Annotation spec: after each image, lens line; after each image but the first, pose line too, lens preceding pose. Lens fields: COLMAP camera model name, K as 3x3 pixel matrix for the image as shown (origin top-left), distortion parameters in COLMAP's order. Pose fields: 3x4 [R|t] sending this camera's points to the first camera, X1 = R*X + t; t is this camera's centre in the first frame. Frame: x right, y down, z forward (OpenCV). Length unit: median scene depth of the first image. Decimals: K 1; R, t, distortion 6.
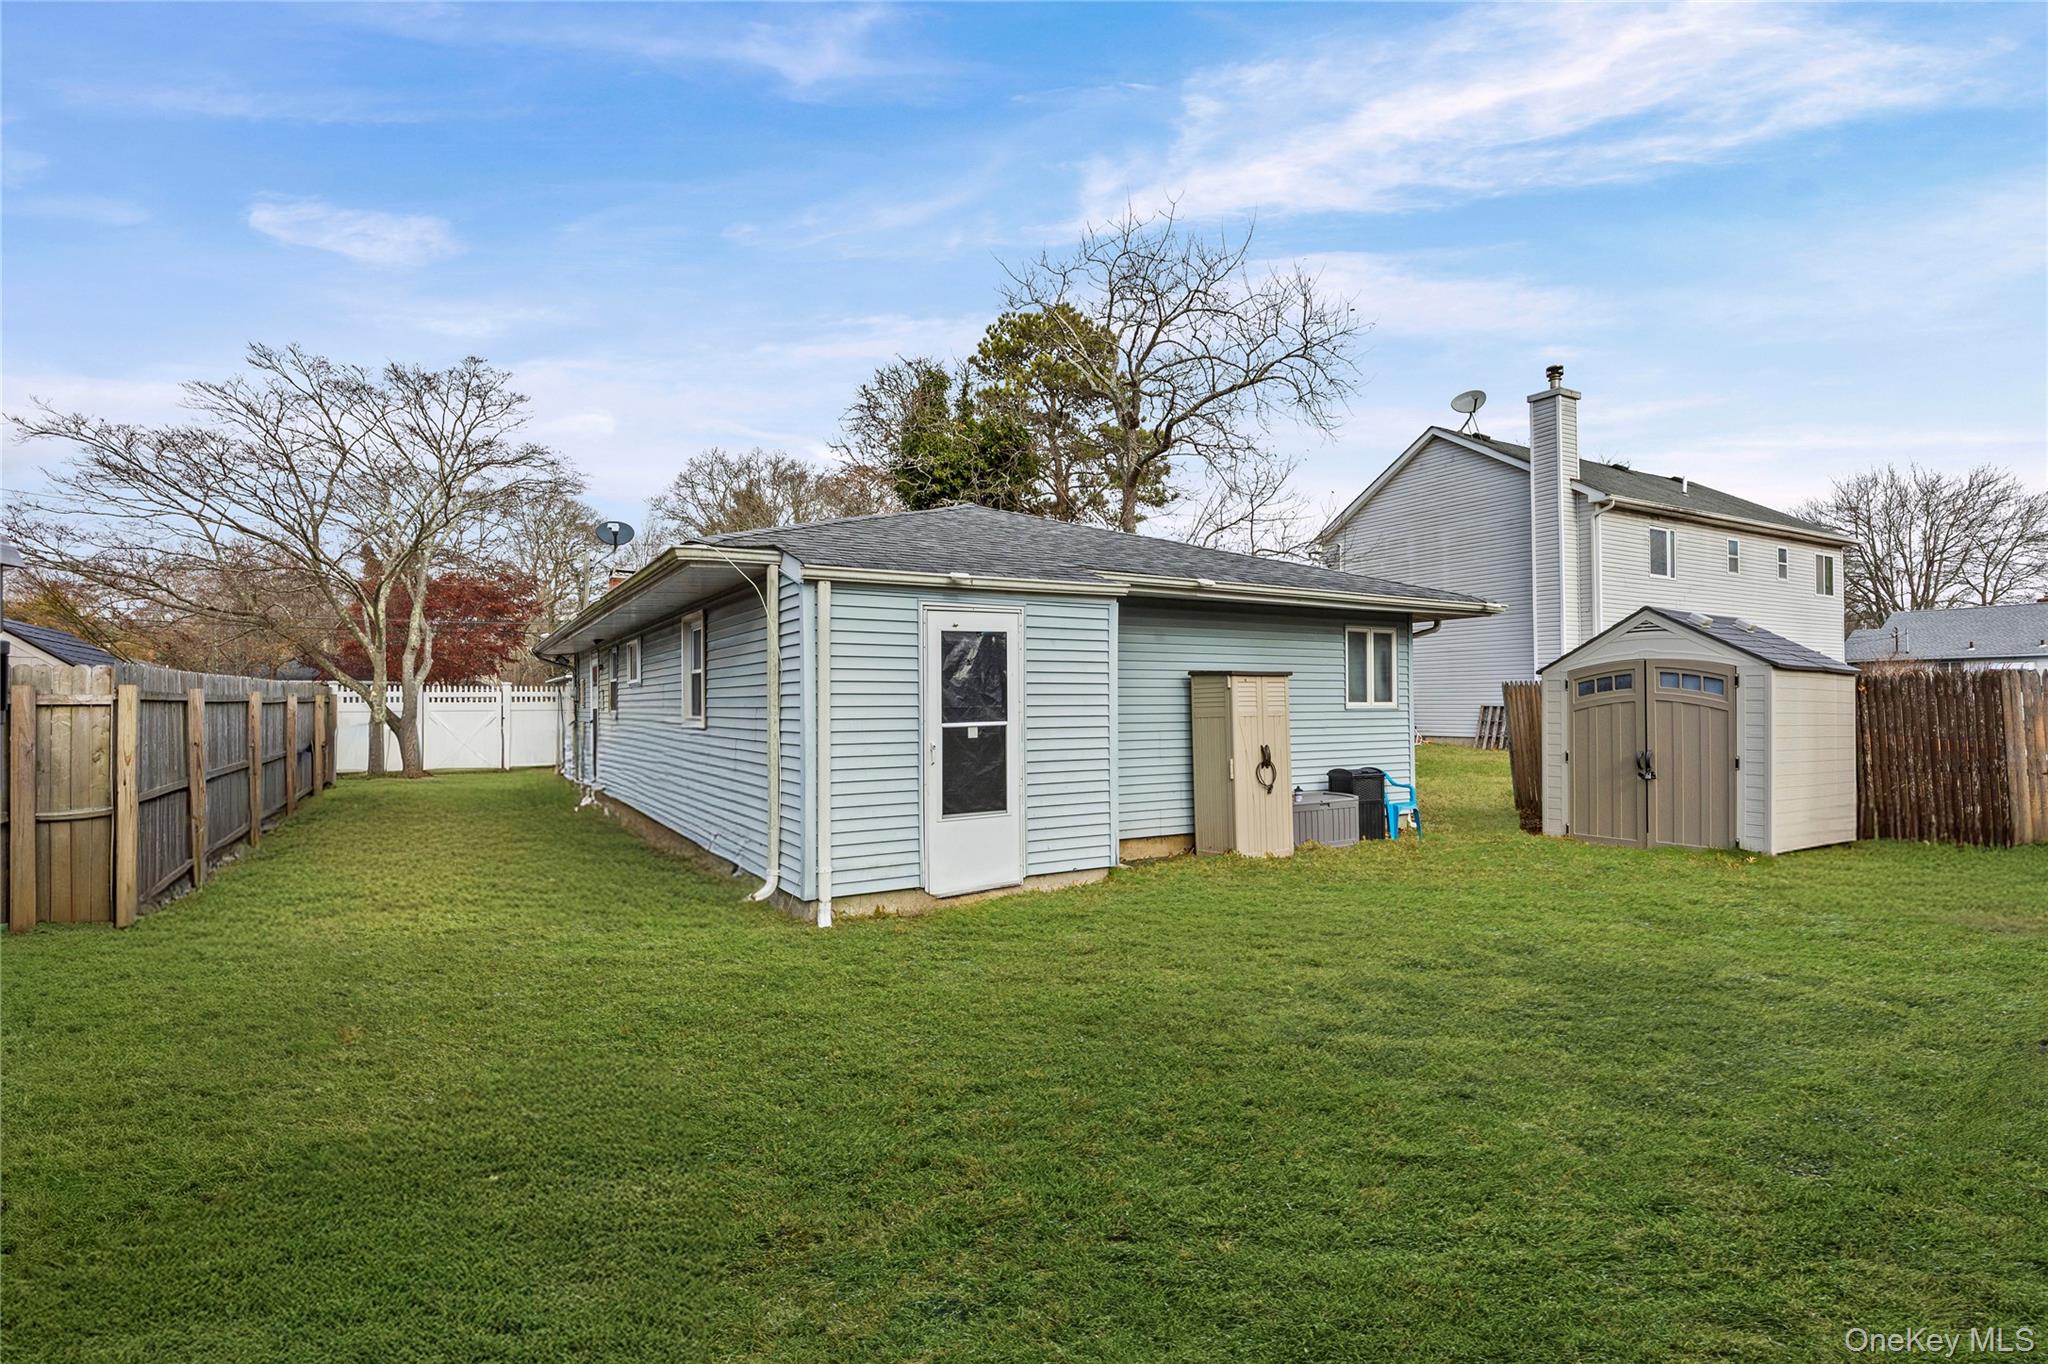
lens RADIAL K [[945.1, 0, 1052.0], [0, 945.1, 689.0], [0, 0, 1]] dist [-0.007825, 0.000201]
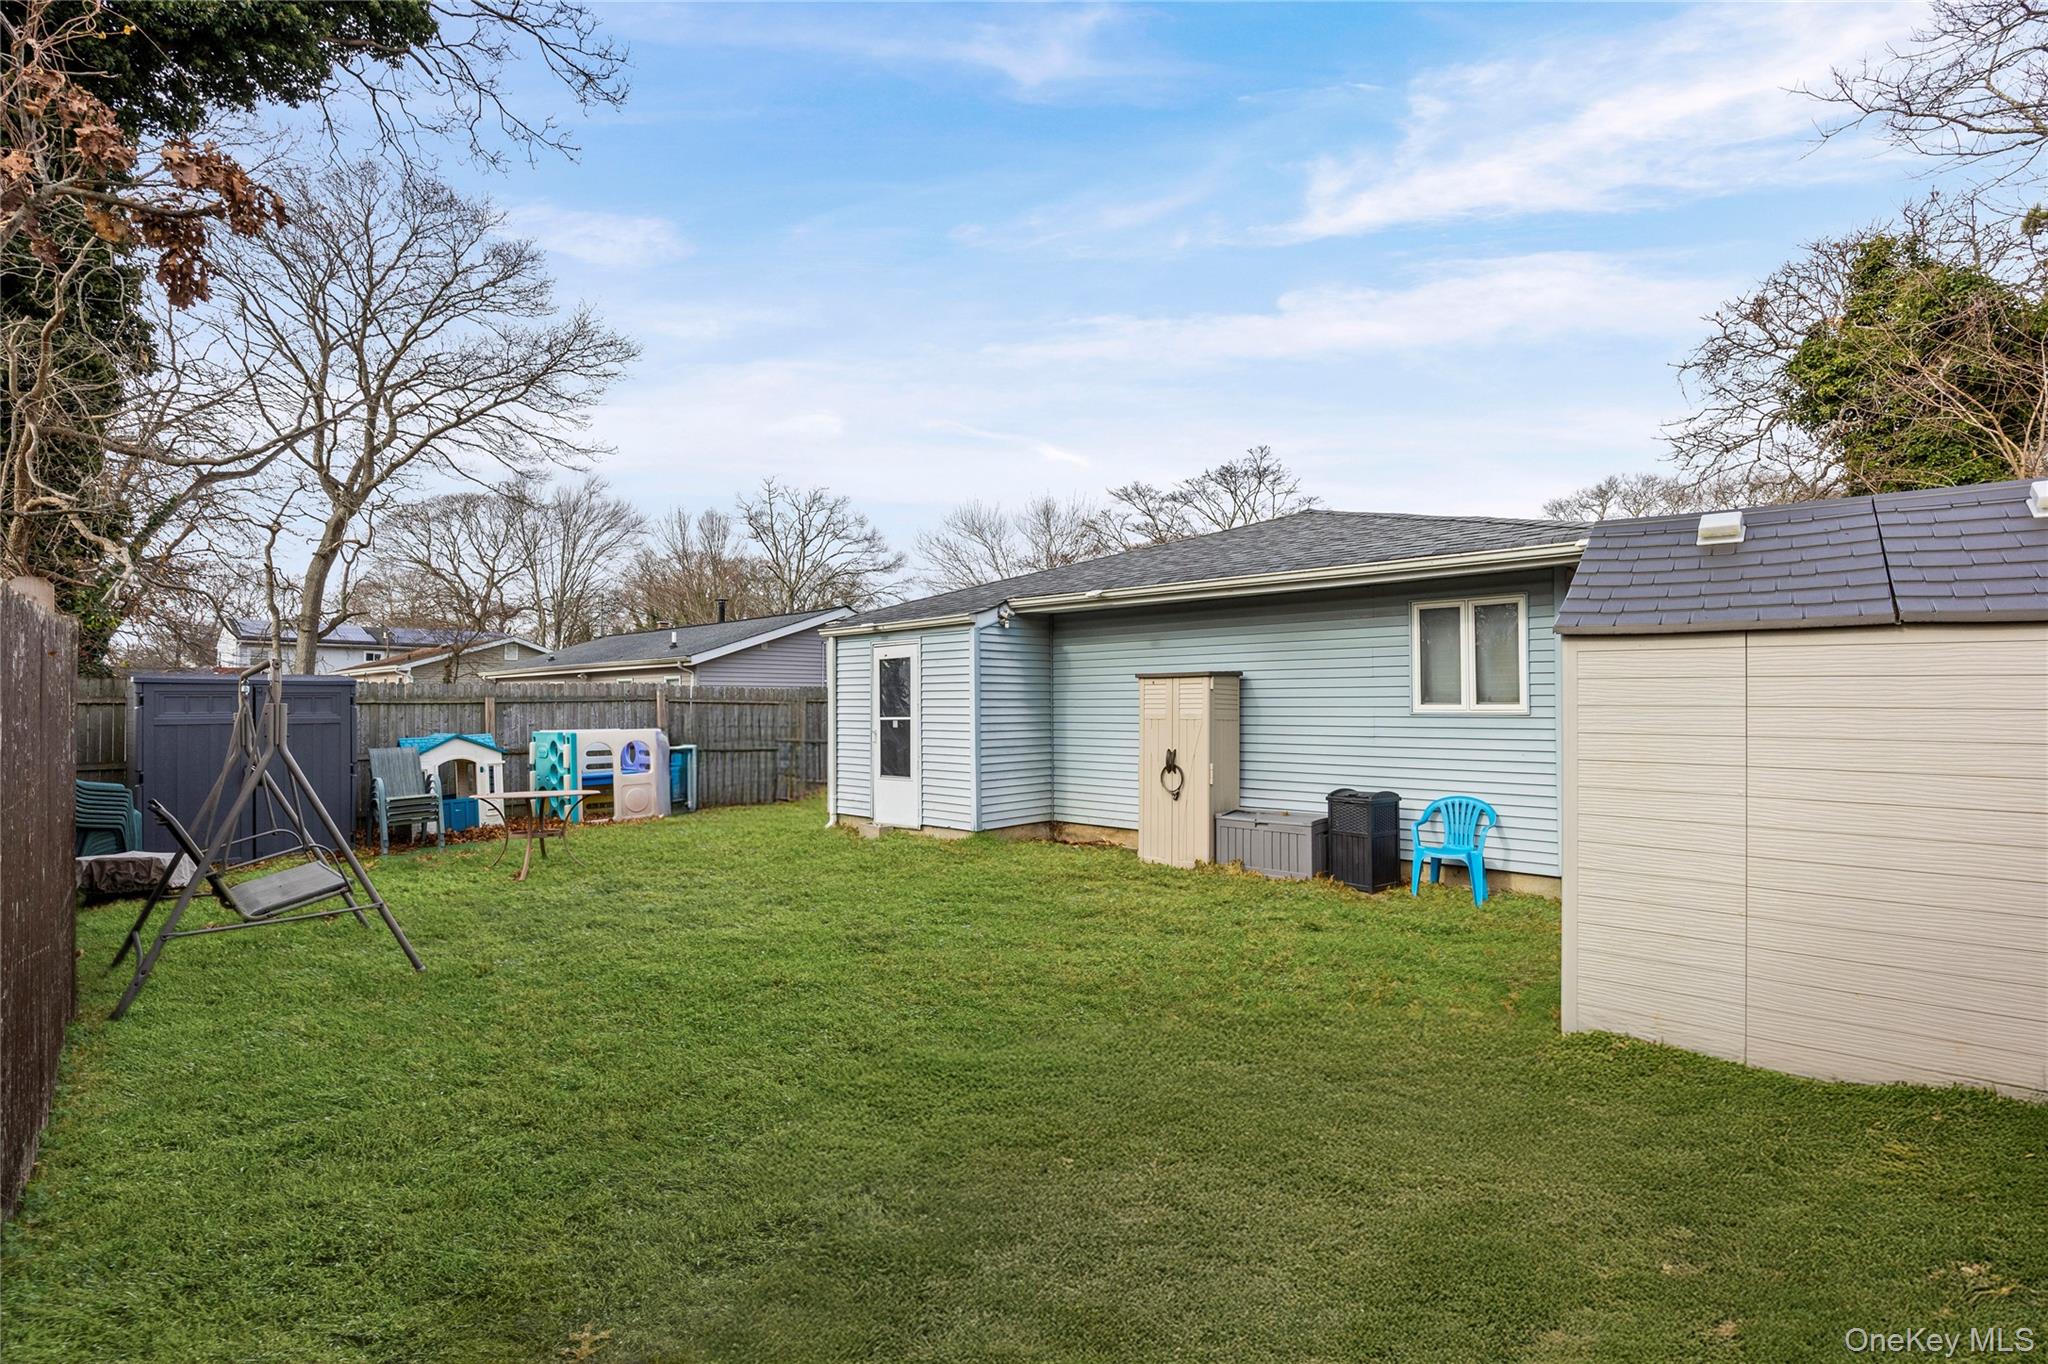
lens RADIAL K [[943.6, 0, 1039.3], [0, 943.6, 666.9], [0, 0, 1]] dist [-0.014368, 0.001105]
pose [[0.291631, -0.036031, -0.955852, 1.053464], [0.013883, 0.999344, -0.033435, 0.005973], [0.956430, -0.003520, 0.291940, 0.559953]]
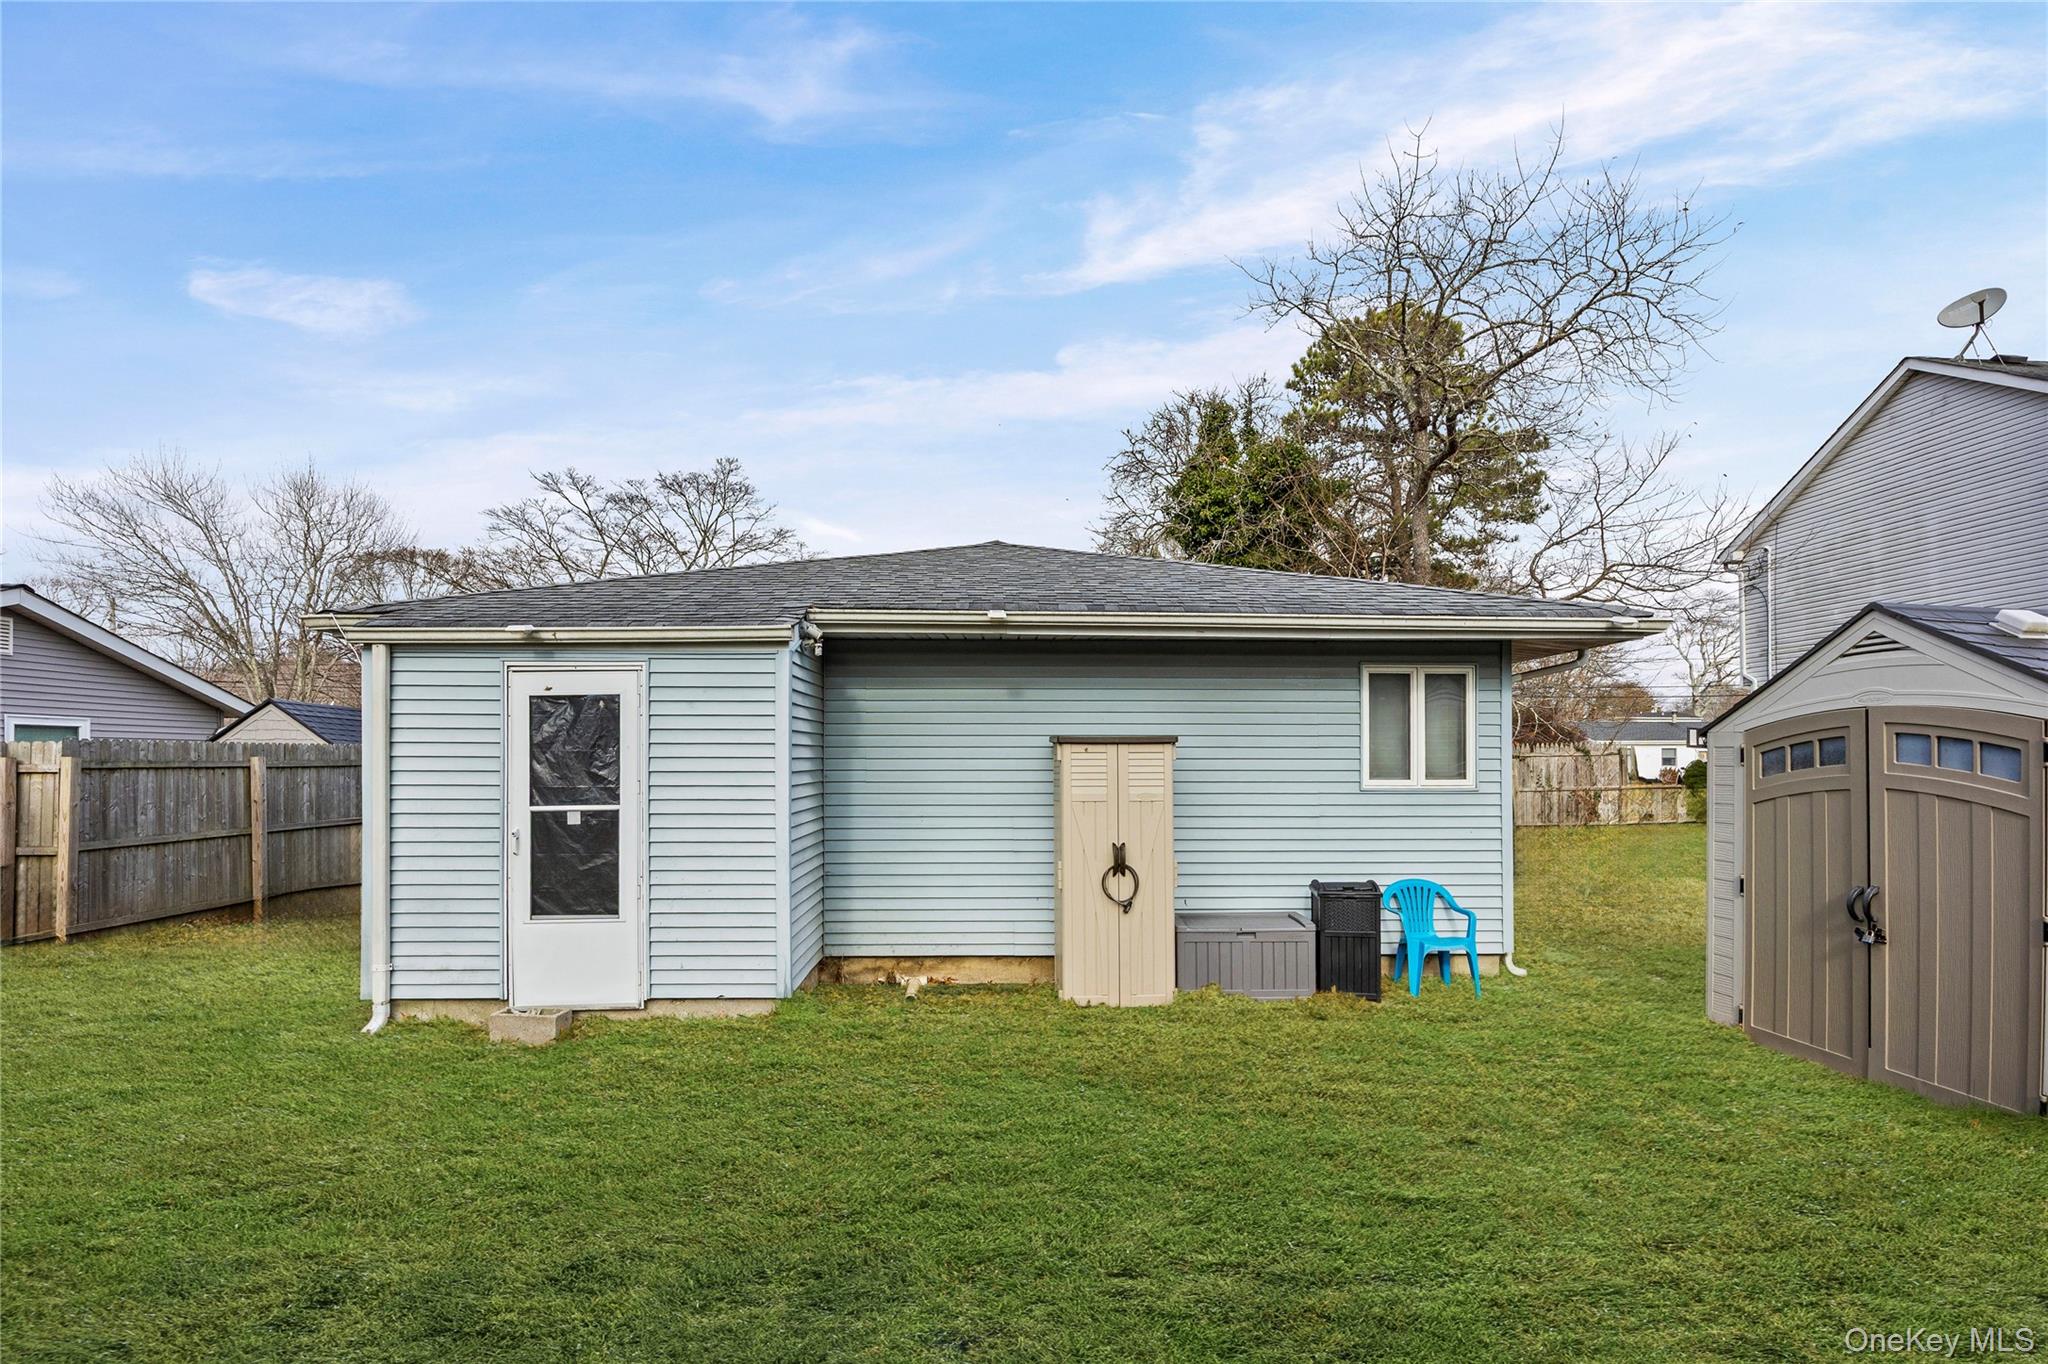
lens RADIAL K [[943.6, 0, 1029.7], [0, 943.6, 741.7], [0, 0, 1]] dist [-0.014368, 0.001105]
pose [[0.878040, -0.003741, -0.478572, 0.474998], [0.001986, 0.999989, -0.004173, -0.011549], [0.478583, 0.002713, 0.878038, 0.339477]]
